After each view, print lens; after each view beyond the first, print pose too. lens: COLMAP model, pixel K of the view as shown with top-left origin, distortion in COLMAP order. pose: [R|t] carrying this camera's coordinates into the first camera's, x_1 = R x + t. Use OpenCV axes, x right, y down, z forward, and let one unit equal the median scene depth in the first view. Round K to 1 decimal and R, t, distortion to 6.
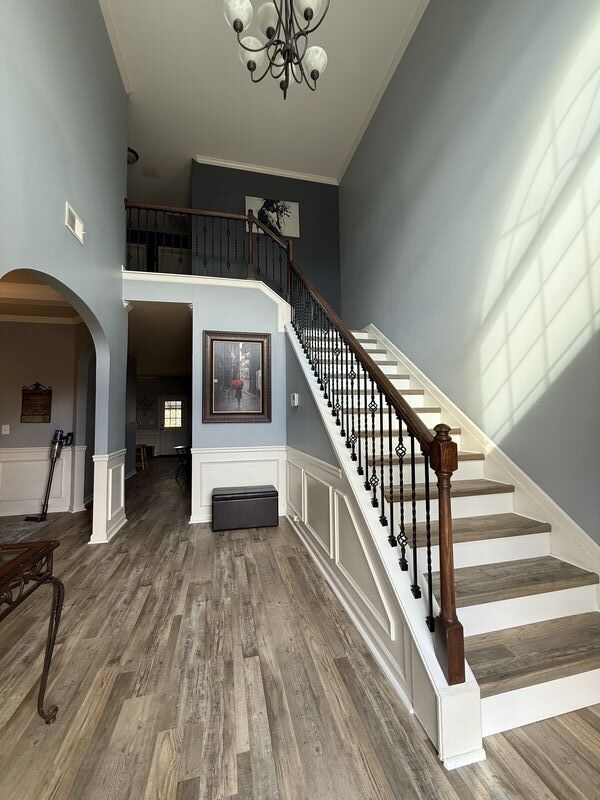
lens RADIAL K [[318.6, 0, 301.6], [0, 318.6, 397.6], [0, 0, 1]] dist [-0.001992, 0.000714]
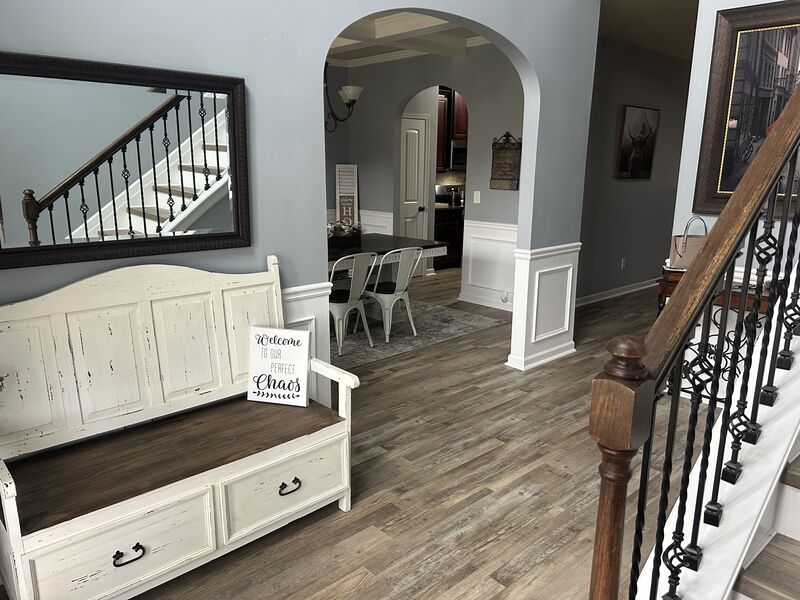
lens RADIAL K [[595.4, 0, 397.5], [0, 595.4, 303.6], [0, 0, 1]] dist [0.042332, -0.030382]
pose [[0.486467, 0.221581, -0.845134, 0.540022], [0.034381, 0.961702, 0.271933, -0.104022], [0.873022, -0.161343, 0.460218, 0.228306]]
